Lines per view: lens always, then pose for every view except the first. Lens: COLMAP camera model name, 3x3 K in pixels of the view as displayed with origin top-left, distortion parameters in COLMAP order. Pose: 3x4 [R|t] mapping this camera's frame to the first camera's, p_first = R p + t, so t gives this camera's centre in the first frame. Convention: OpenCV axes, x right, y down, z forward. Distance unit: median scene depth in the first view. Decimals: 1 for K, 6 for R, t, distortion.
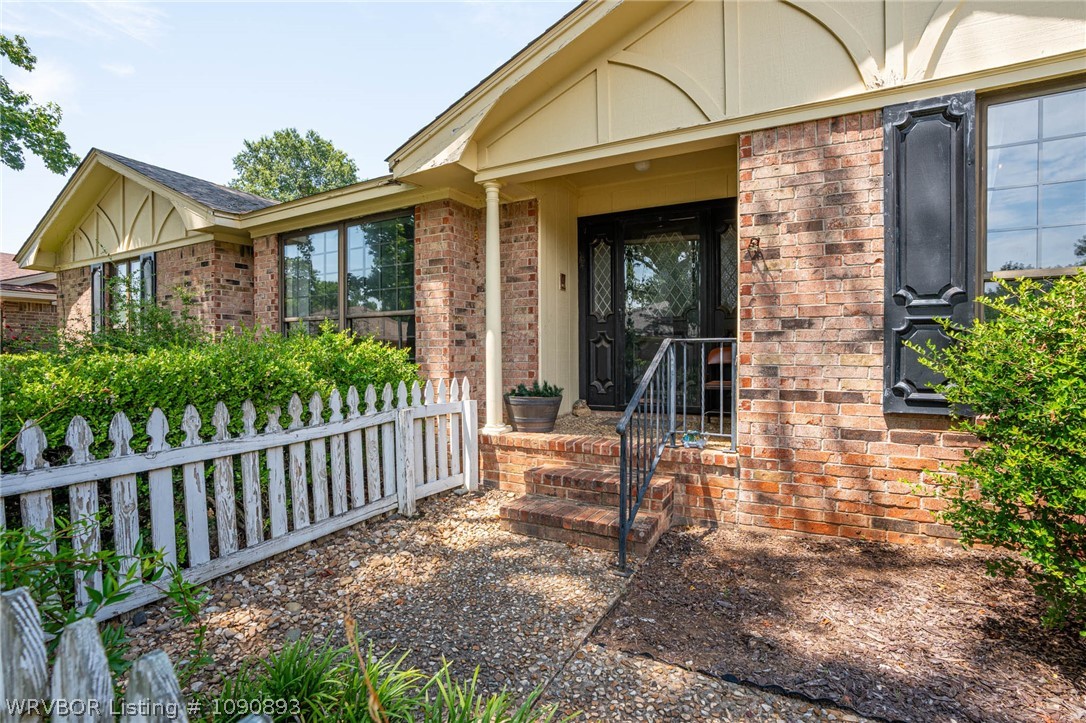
lens RADIAL K [[498.7, 0, 541.4], [0, 498.7, 361.8], [0, 0, 1]] dist [-0.065349, 0.026868]
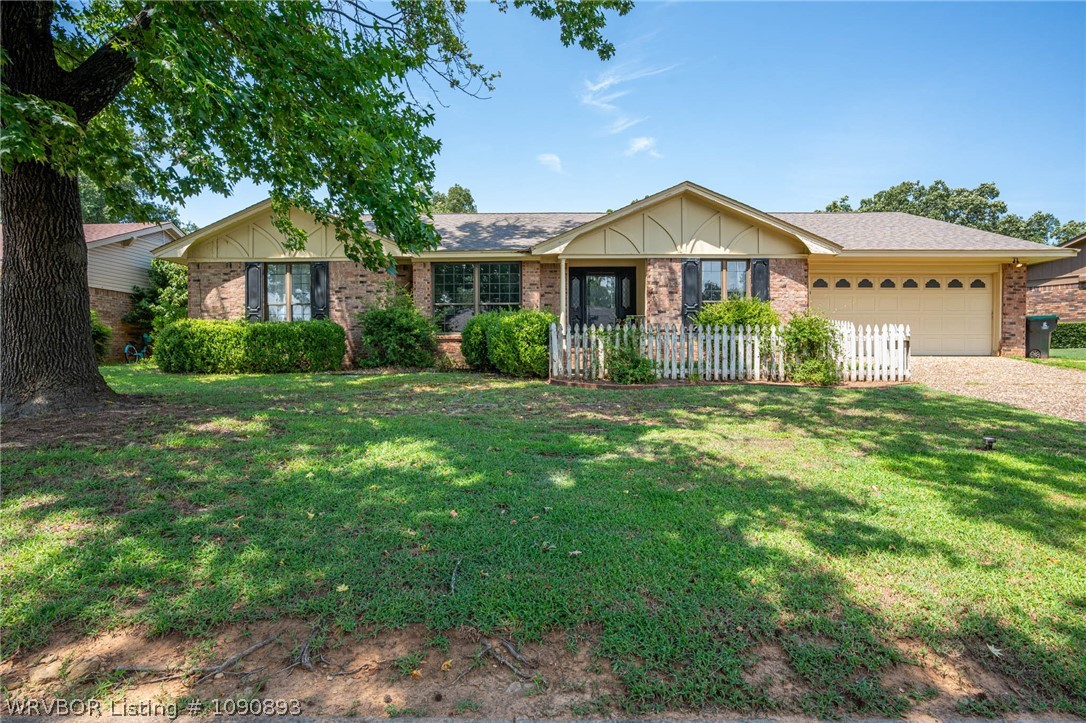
lens RADIAL K [[561.1, 0, 543.0], [0, 561.1, 361.5], [0, 0, 1]] dist [-0.015675, 0.001872]
pose [[0.889559, -0.002967, 0.456811, -1.501752], [0.009494, 0.999883, -0.011995, 0.231573], [-0.456722, 0.015007, 0.889483, -1.598999]]
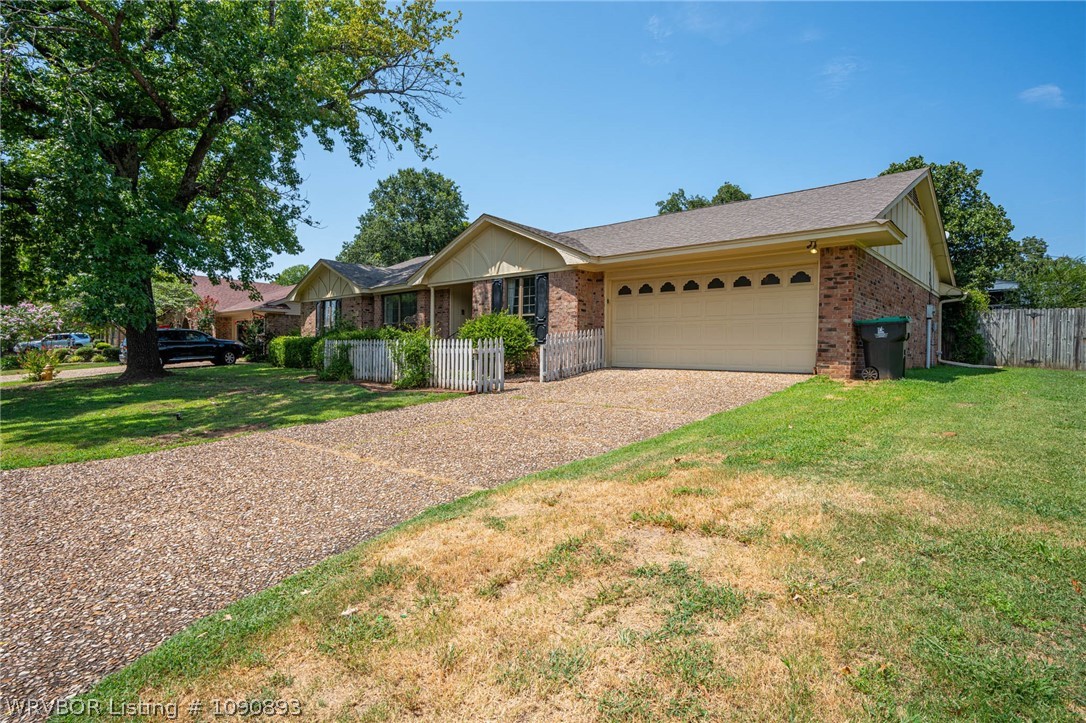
lens RADIAL K [[561.1, 0, 543.0], [0, 561.1, 361.5], [0, 0, 1]] dist [-0.015675, 0.001872]
pose [[0.966423, 0.016061, -0.256452, 1.564938], [-0.017456, 0.999843, -0.003164, 0.164256], [0.256361, 0.007534, 0.966552, -2.470637]]
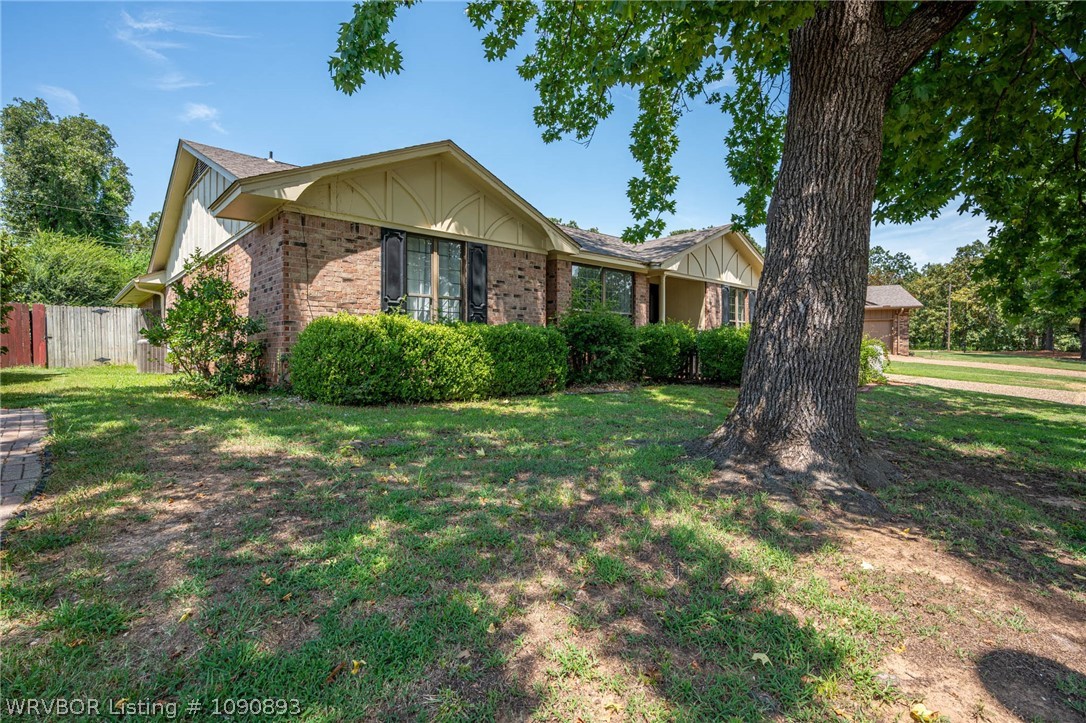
lens RADIAL K [[561.1, 0, 543.0], [0, 561.1, 361.5], [0, 0, 1]] dist [-0.015675, 0.001872]
pose [[0.312472, -0.005078, 0.949913, -3.158234], [0.022922, 0.999735, -0.002195, 0.132213], [-0.949650, 0.022460, 0.312506, 0.588141]]
